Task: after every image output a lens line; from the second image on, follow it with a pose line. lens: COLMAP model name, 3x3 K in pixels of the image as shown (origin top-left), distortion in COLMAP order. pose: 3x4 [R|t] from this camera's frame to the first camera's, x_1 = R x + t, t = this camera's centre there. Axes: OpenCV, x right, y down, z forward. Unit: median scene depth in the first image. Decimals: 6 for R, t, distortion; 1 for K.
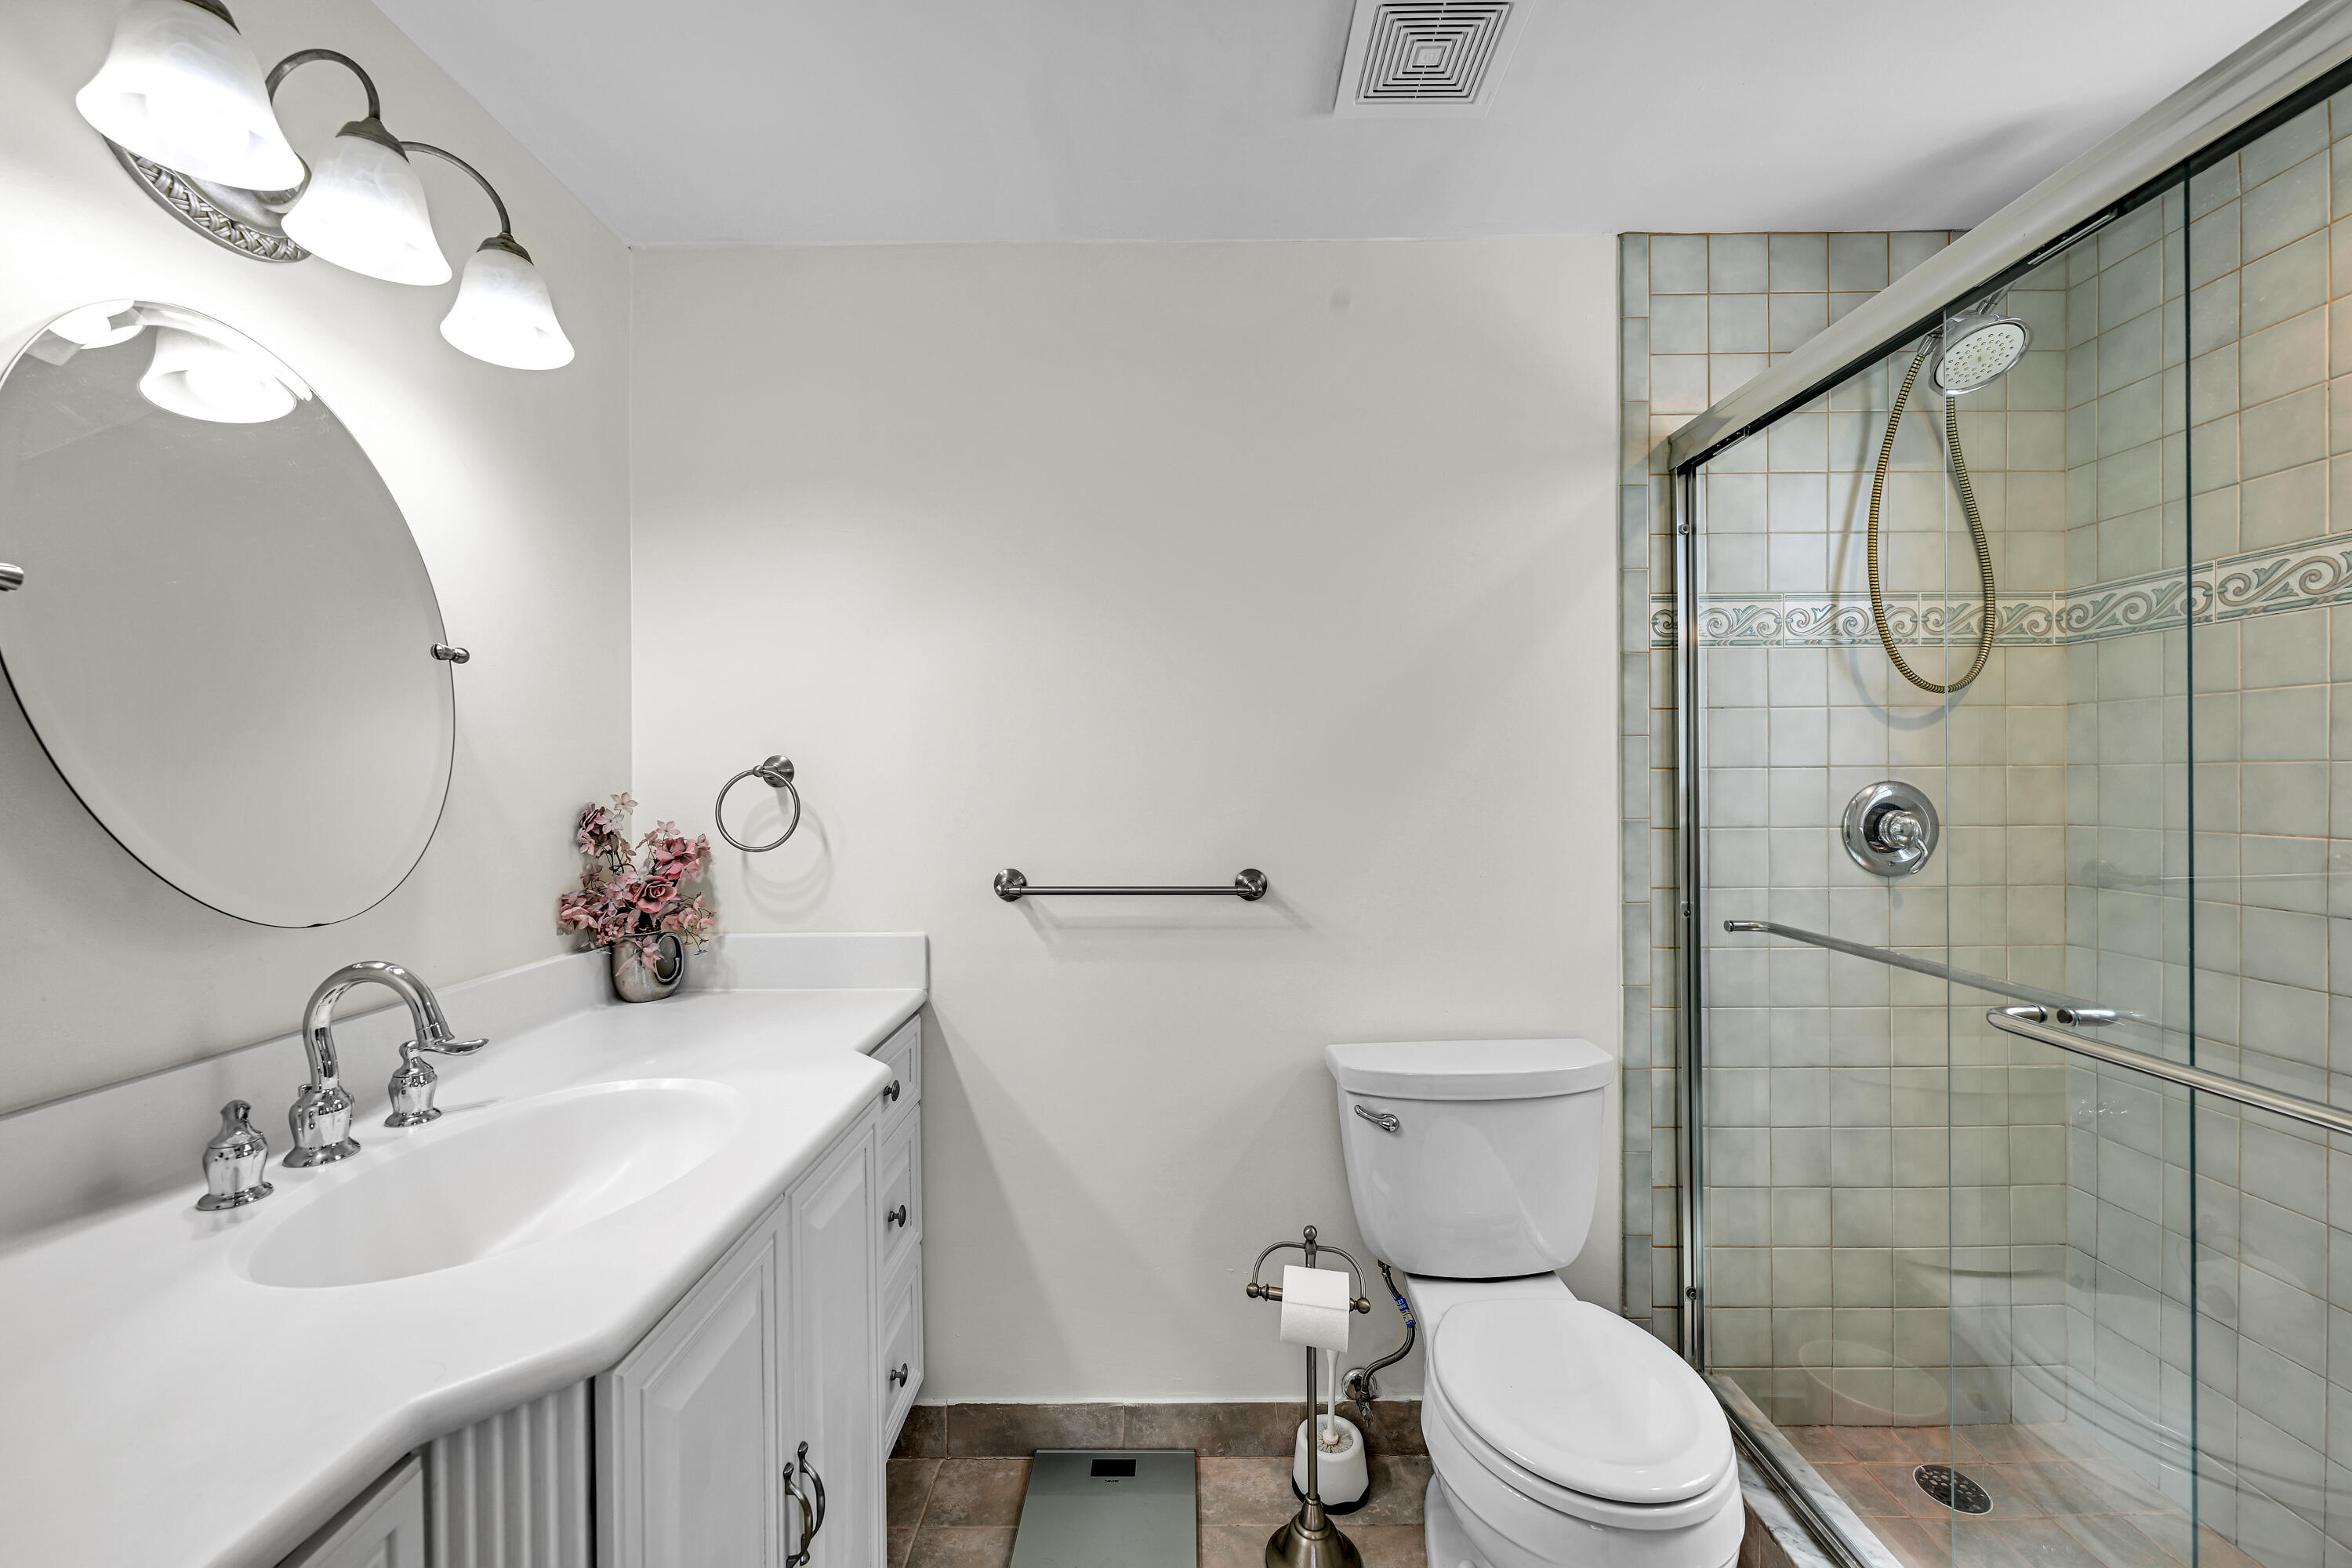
lens RADIAL K [[916.7, 0, 1174.2], [0, 916.7, 789.6], [0, 0, 1]] dist [0.000988, -0.000656]
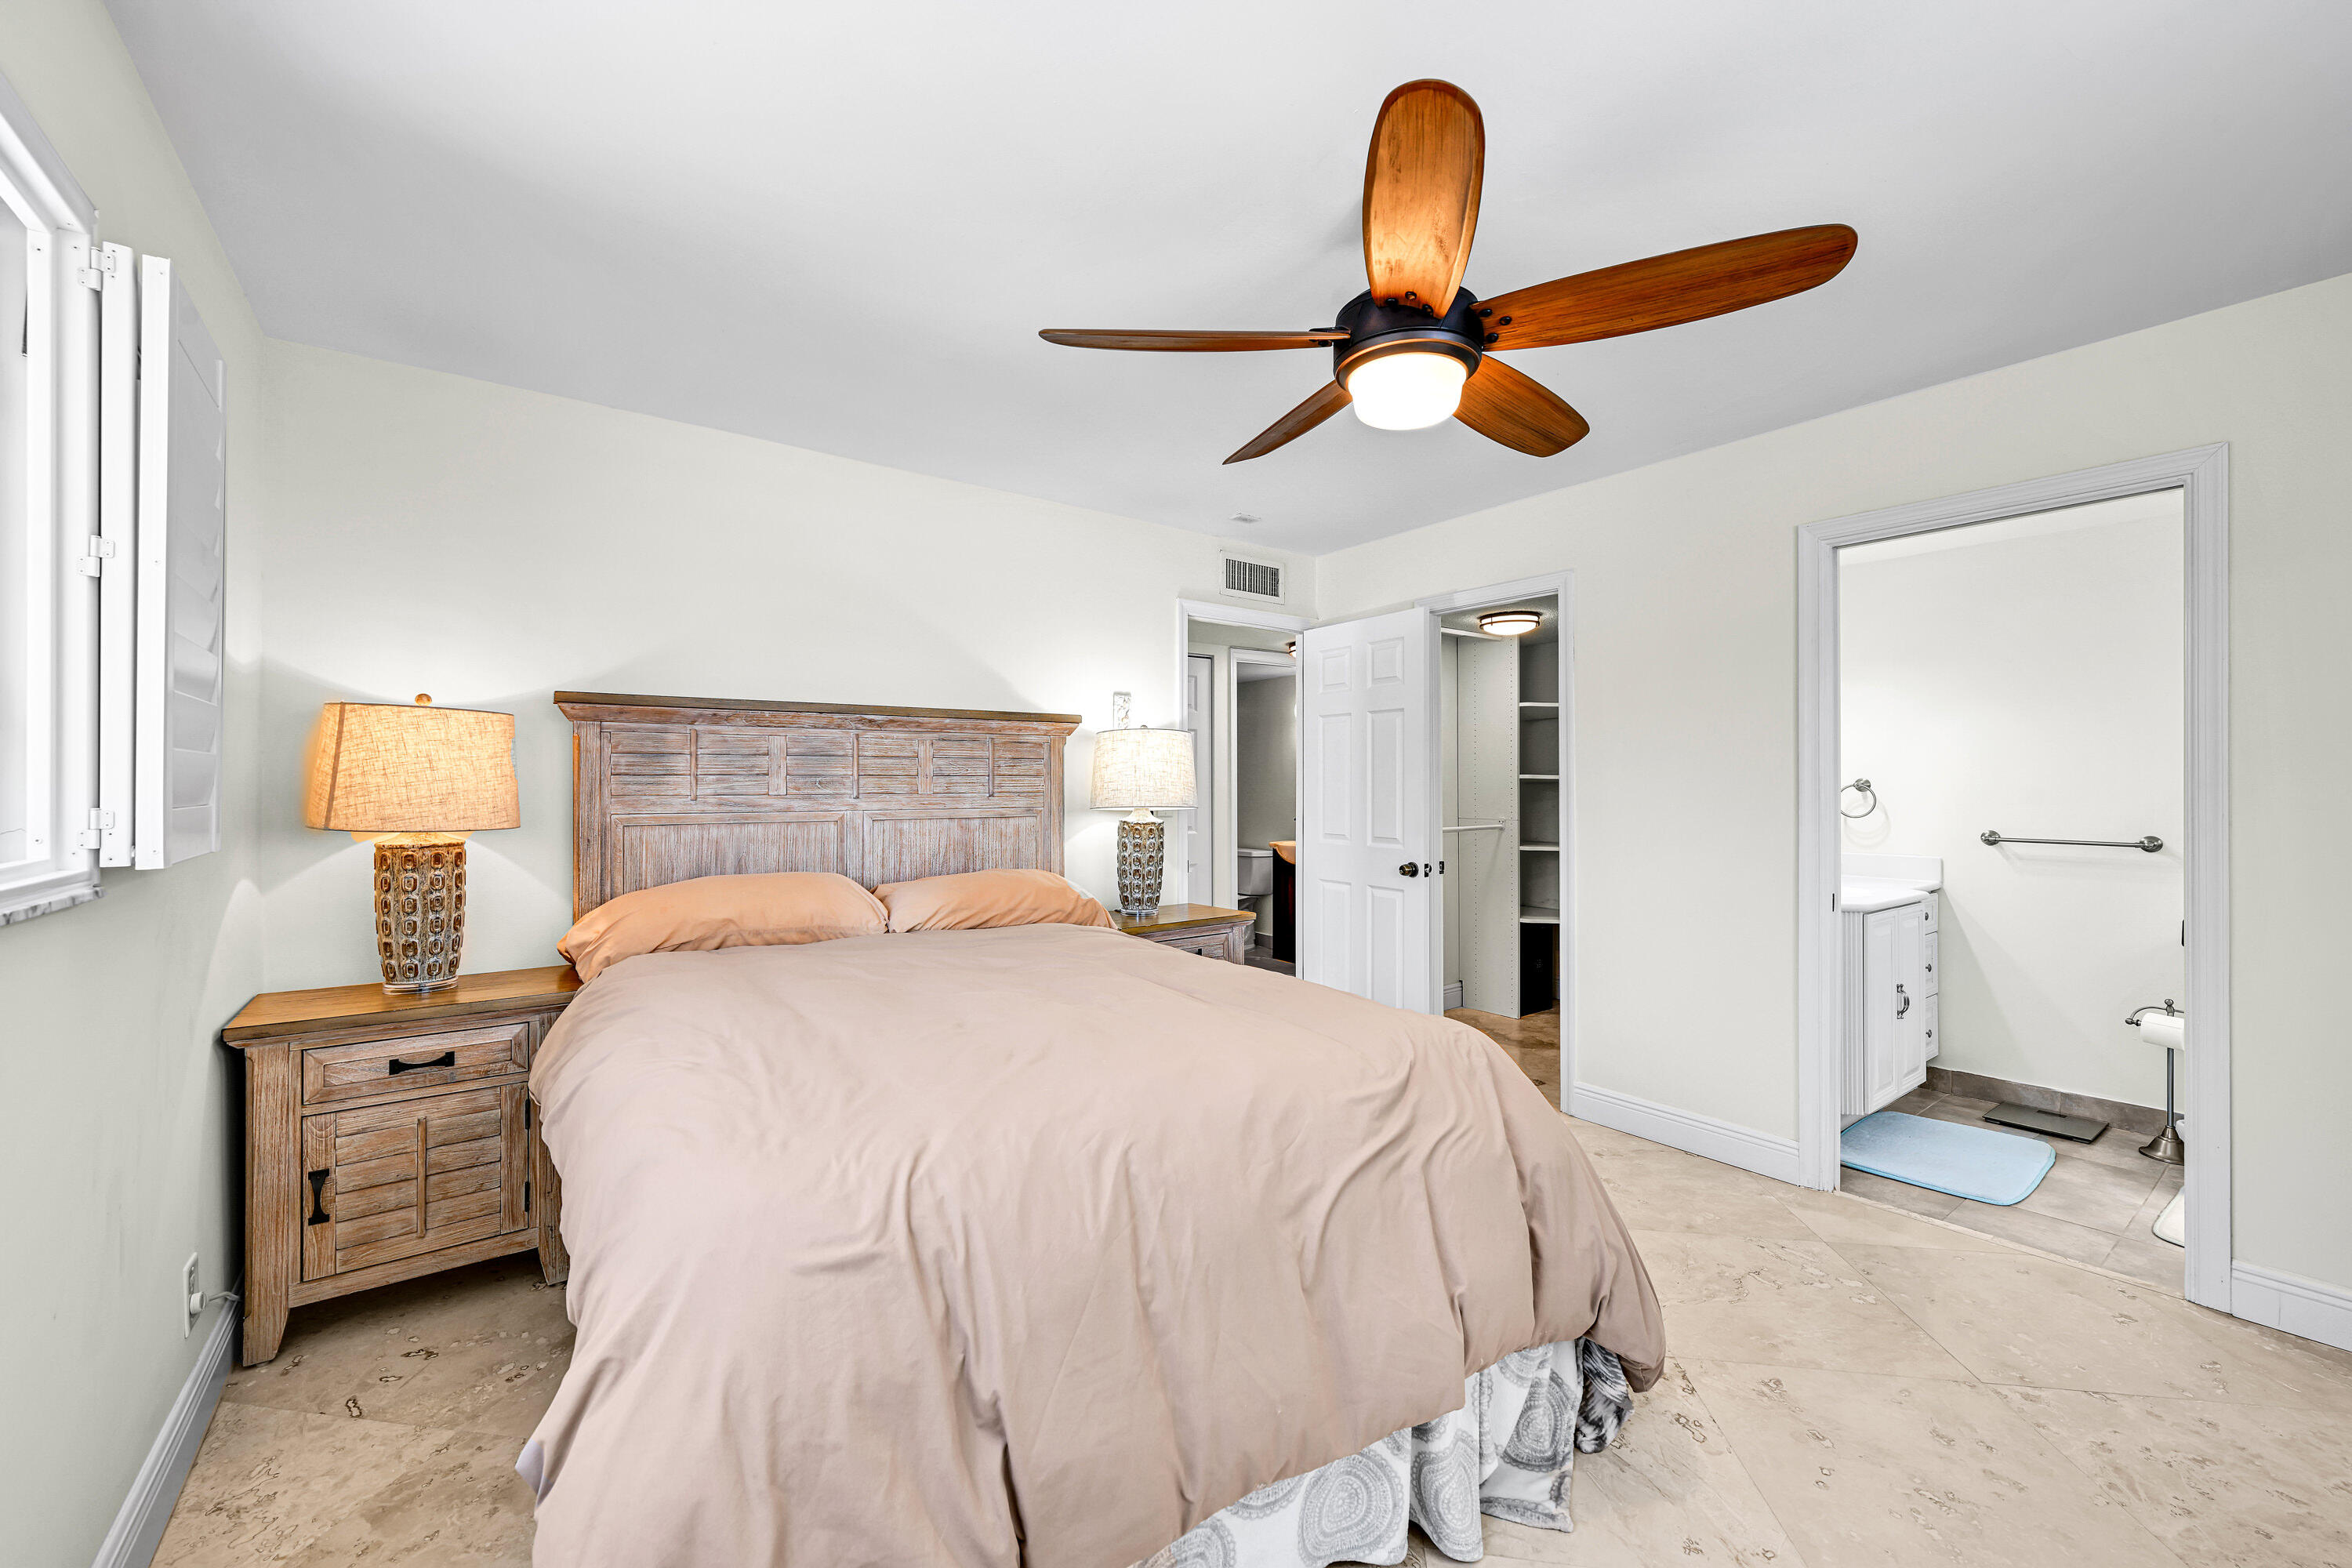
lens RADIAL K [[916.7, 0, 1164.4], [0, 916.7, 783.7], [0, 0, 1]] dist [0.000988, -0.000656]
pose [[0.590406, 0.006338, -0.807081, 0.423177], [-0.005583, 0.999977, 0.003769, -0.022276], [0.807087, 0.002281, 0.590428, -1.883478]]
